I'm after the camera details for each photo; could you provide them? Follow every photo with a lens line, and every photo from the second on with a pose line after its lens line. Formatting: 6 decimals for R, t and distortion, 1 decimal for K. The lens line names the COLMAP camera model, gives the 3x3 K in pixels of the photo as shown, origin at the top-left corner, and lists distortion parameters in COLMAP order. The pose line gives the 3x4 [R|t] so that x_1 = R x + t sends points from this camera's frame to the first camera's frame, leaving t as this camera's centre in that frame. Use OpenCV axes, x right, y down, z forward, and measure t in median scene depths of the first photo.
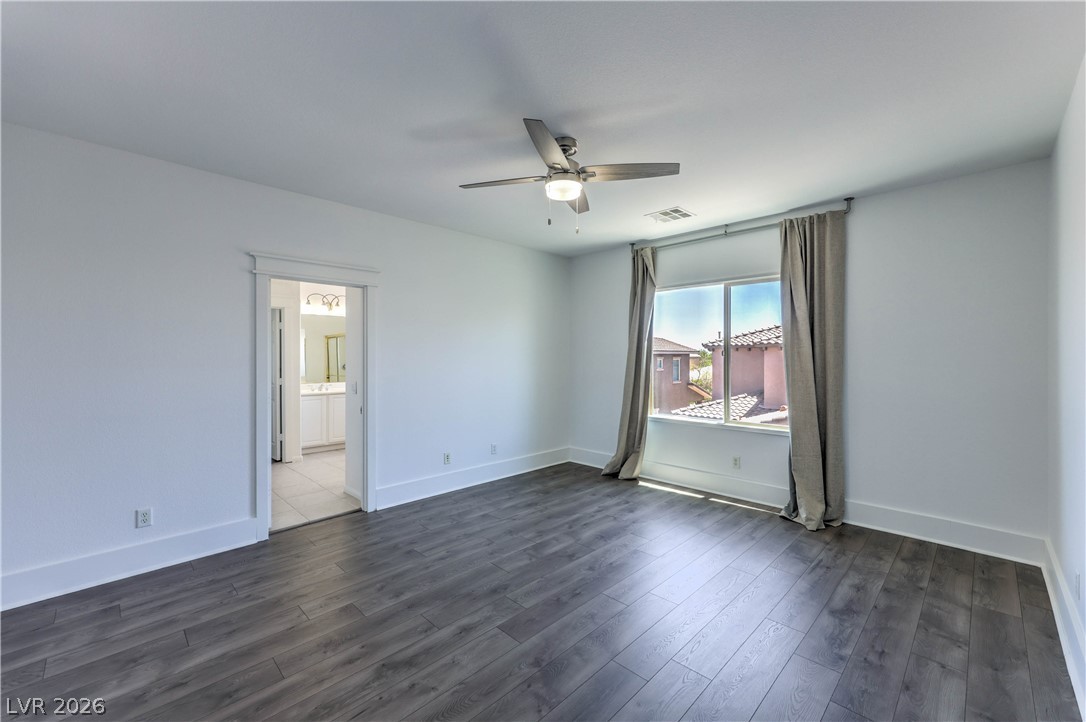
lens RADIAL K [[446.0, 0, 553.3], [0, 446.0, 356.9], [0, 0, 1]] dist [0.007041, 0.000000]
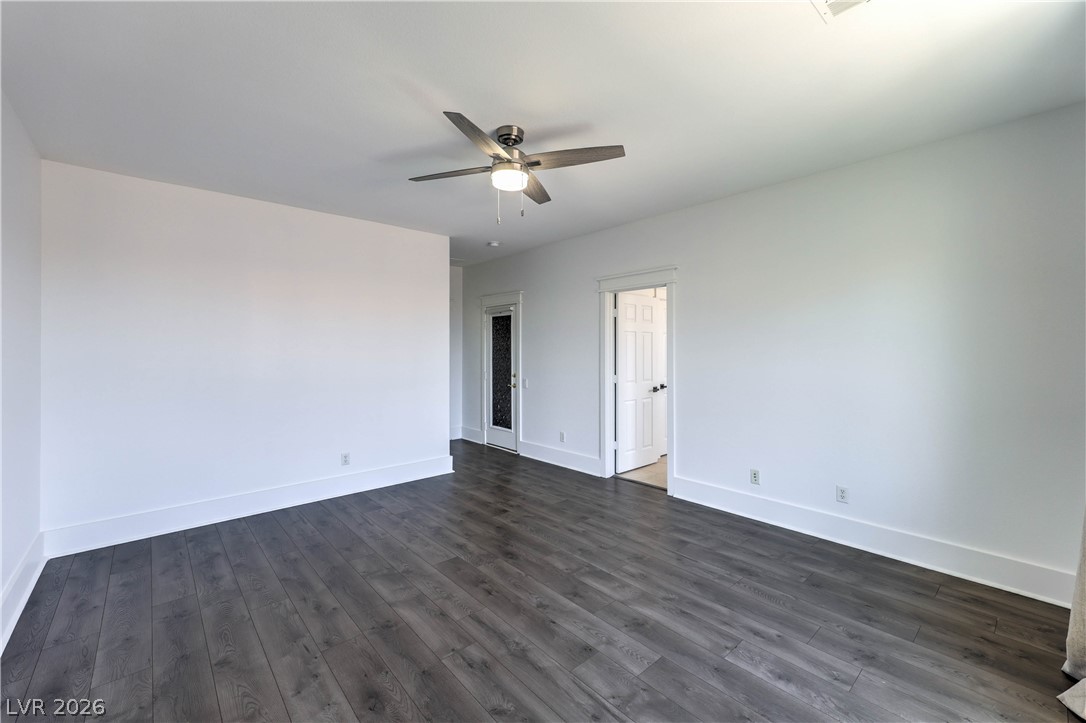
lens RADIAL K [[451.0, 0, 540.6], [0, 451.0, 352.4], [0, 0, 1]] dist [-0.000009, 0.000303]
pose [[-0.085112, 0.013144, -0.996285, 0.856094], [0.000622, 0.999913, 0.013139, -0.004838], [0.996371, 0.000498, -0.085112, 1.005509]]
